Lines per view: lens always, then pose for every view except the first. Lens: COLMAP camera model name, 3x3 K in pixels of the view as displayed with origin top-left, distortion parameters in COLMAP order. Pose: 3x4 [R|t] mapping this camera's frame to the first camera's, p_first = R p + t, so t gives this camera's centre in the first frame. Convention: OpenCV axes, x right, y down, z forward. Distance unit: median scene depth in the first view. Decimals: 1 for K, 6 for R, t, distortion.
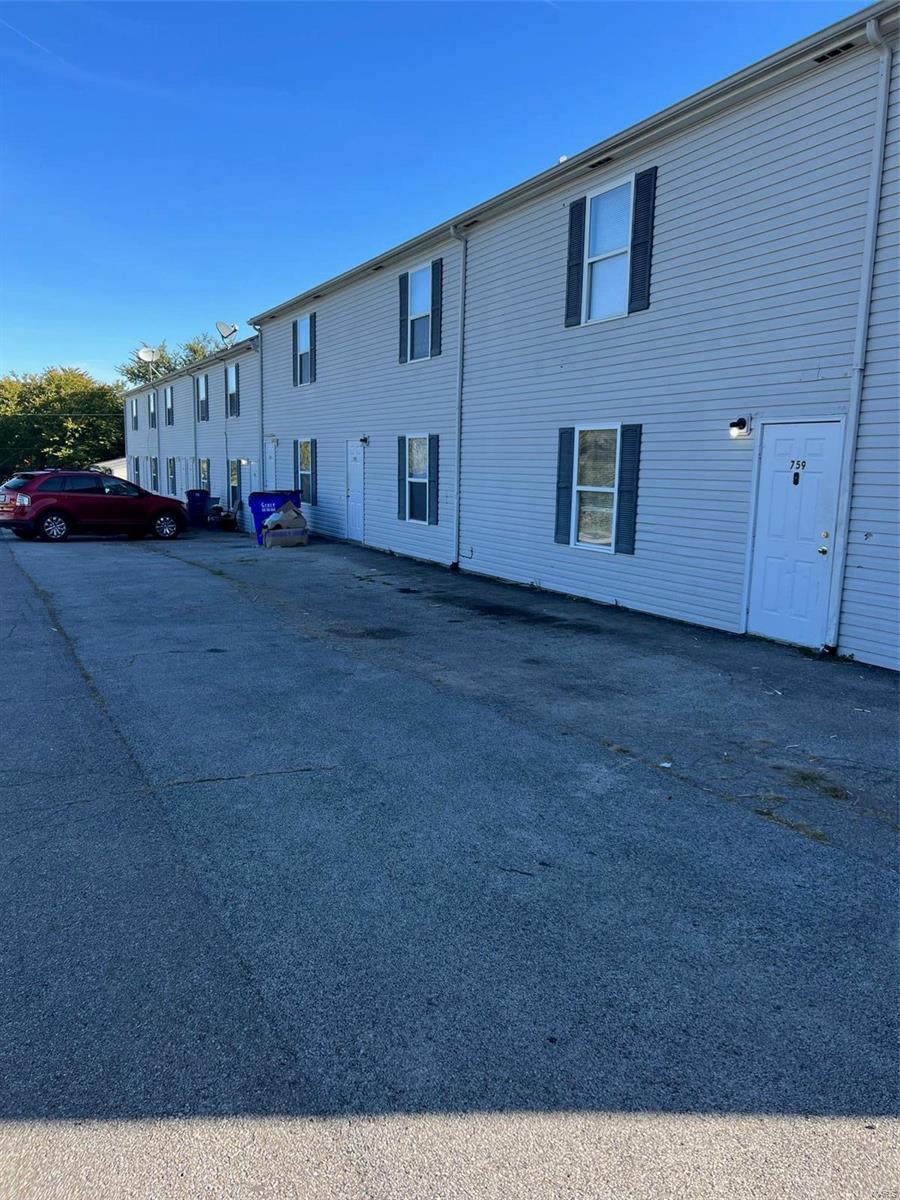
lens RADIAL K [[911.9, 0, 444.7], [0, 911.9, 613.0], [0, 0, 1]] dist [0.059701, -0.067778]
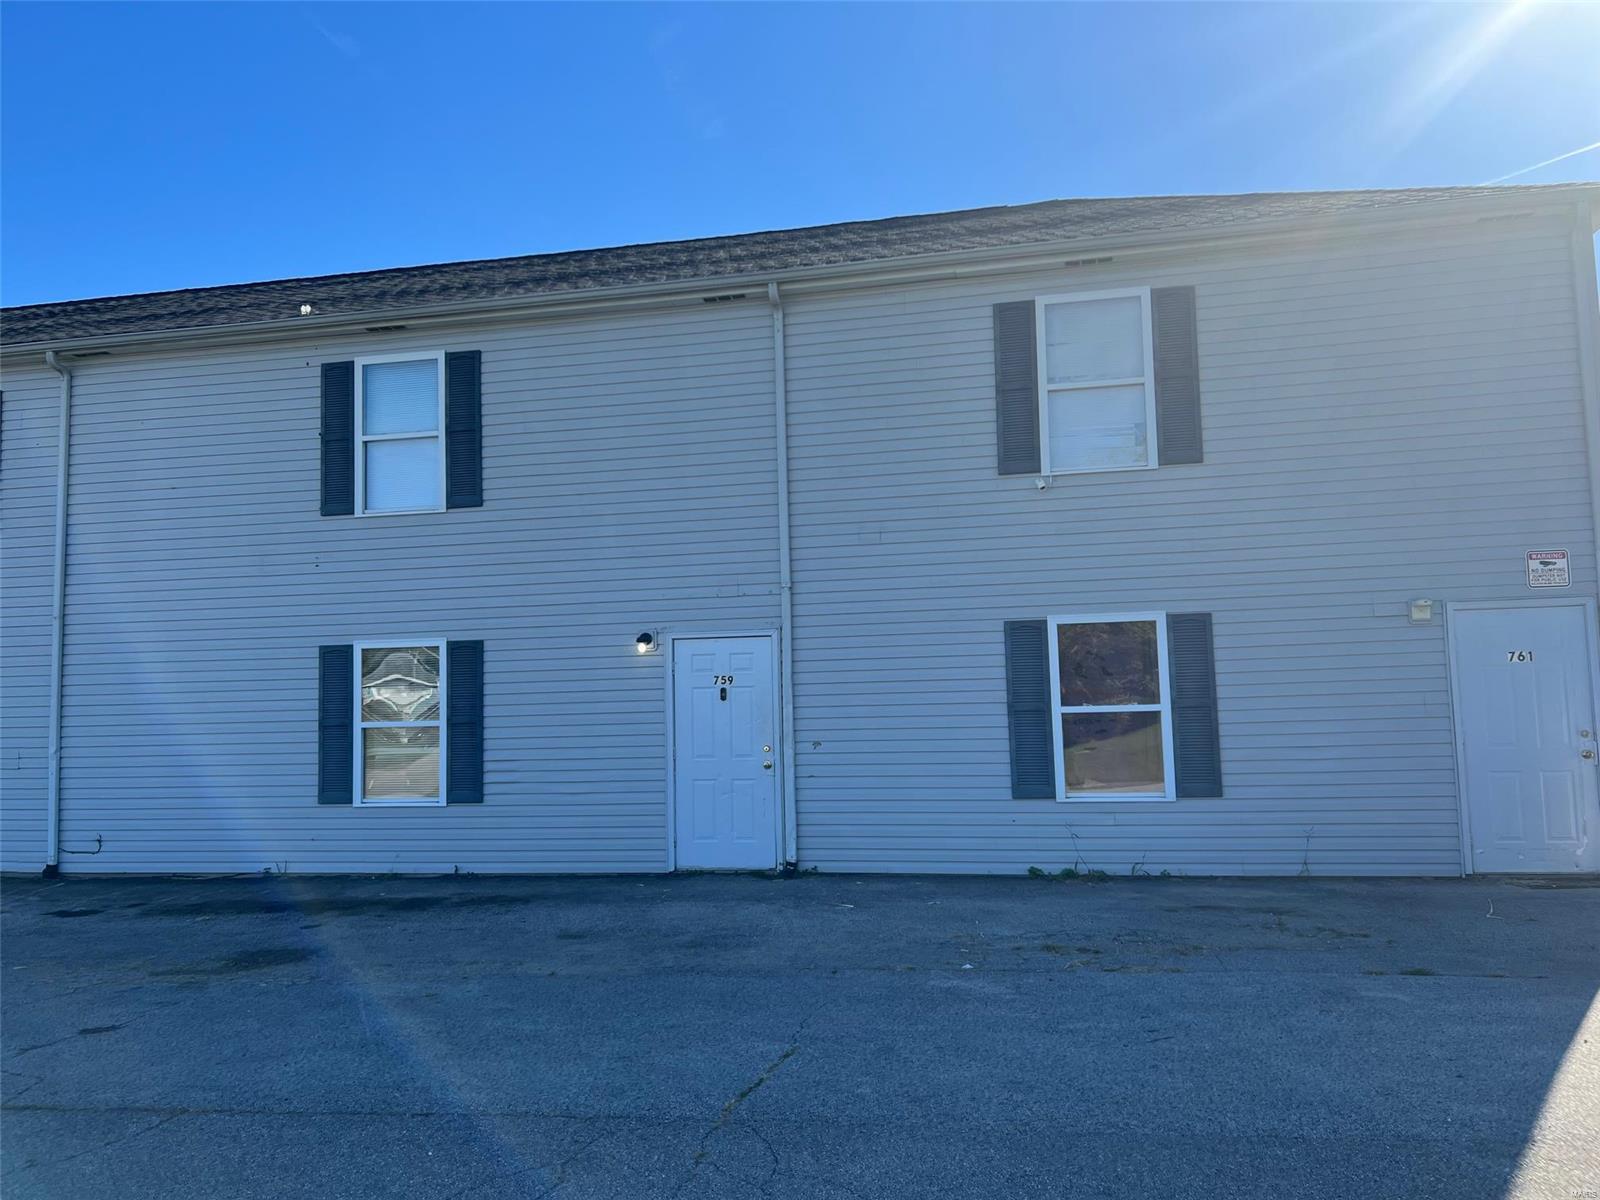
lens RADIAL K [[1215.9, 0, 805.0], [0, 1215.9, 604.4], [0, 0, 1]] dist [0.059701, -0.067778]
pose [[0.620463, 0.024245, 0.783861, -0.449668], [0.162973, 0.973715, -0.159119, -0.017094], [-0.767115, 0.226476, 0.600203, 0.119782]]
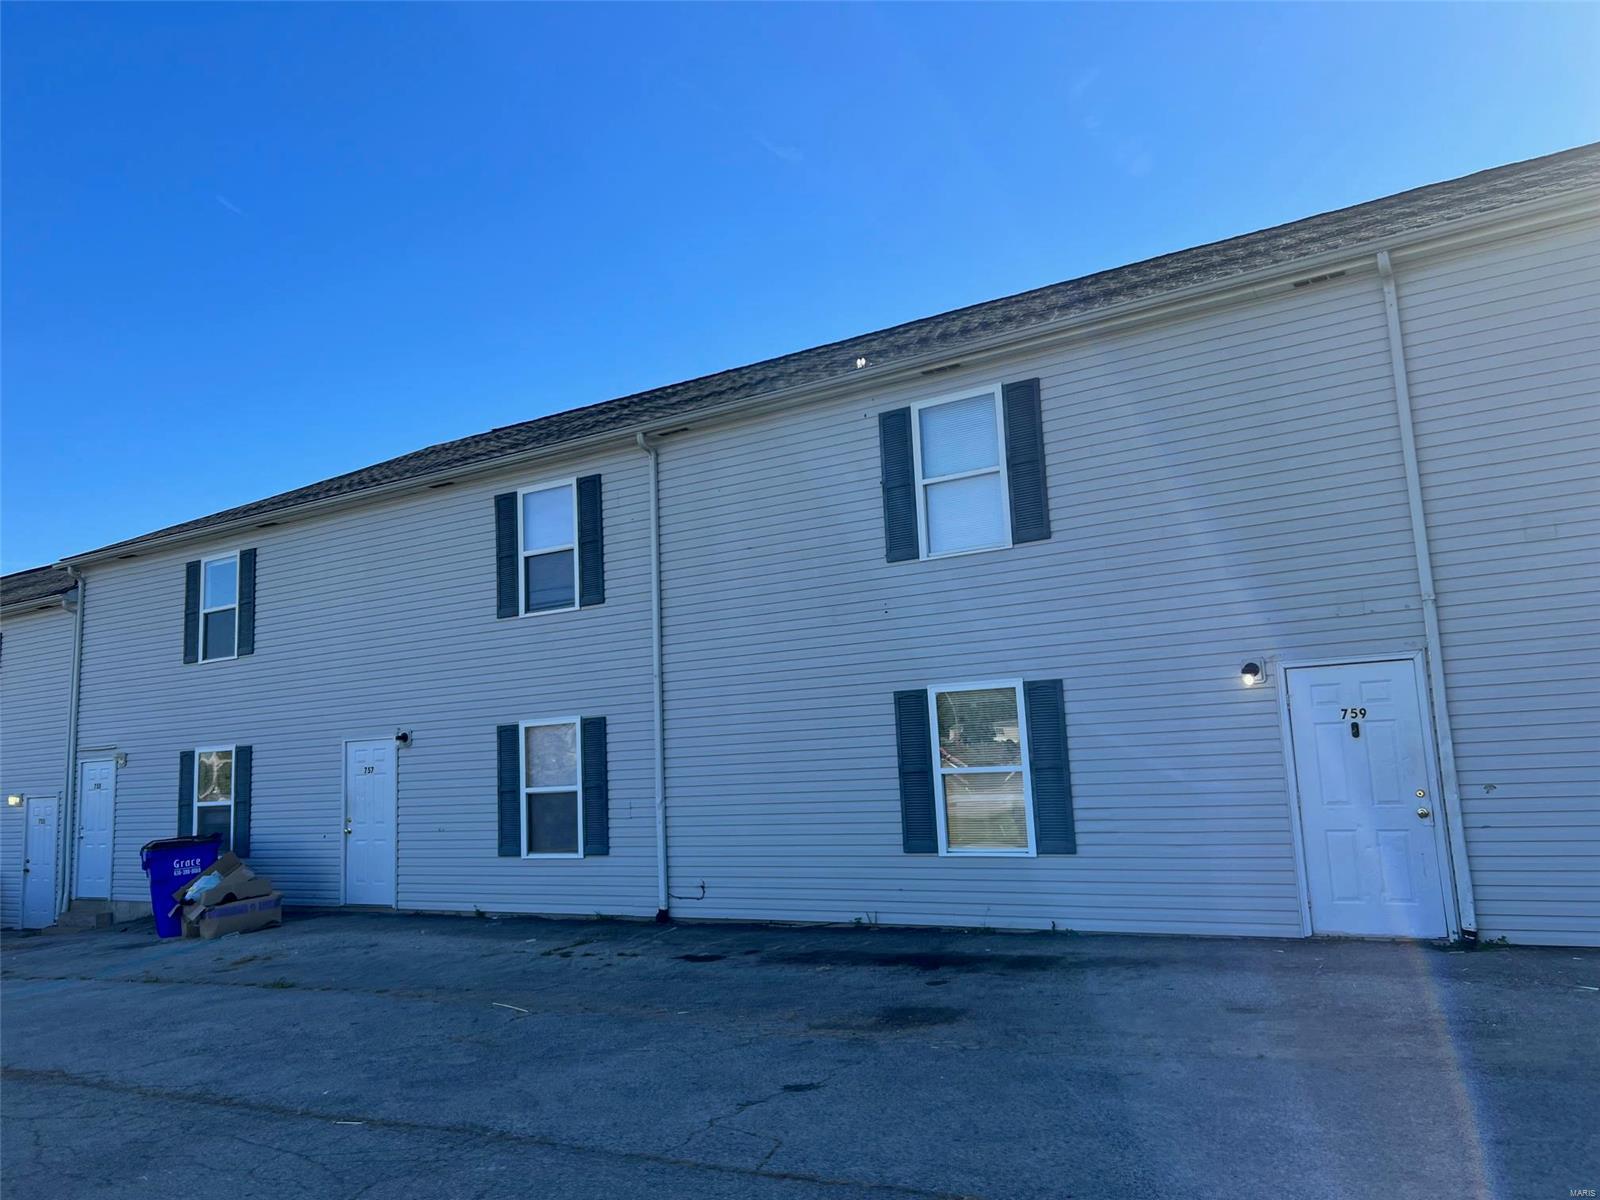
lens RADIAL K [[1215.9, 0, 811.2], [0, 1215.9, 584.0], [0, 0, 1]] dist [0.059701, -0.067778]
pose [[0.854862, 0.015457, 0.518625, -0.485999], [0.146883, 0.951459, -0.270466, -0.035411], [-0.497631, 0.307388, 0.811096, 0.246685]]
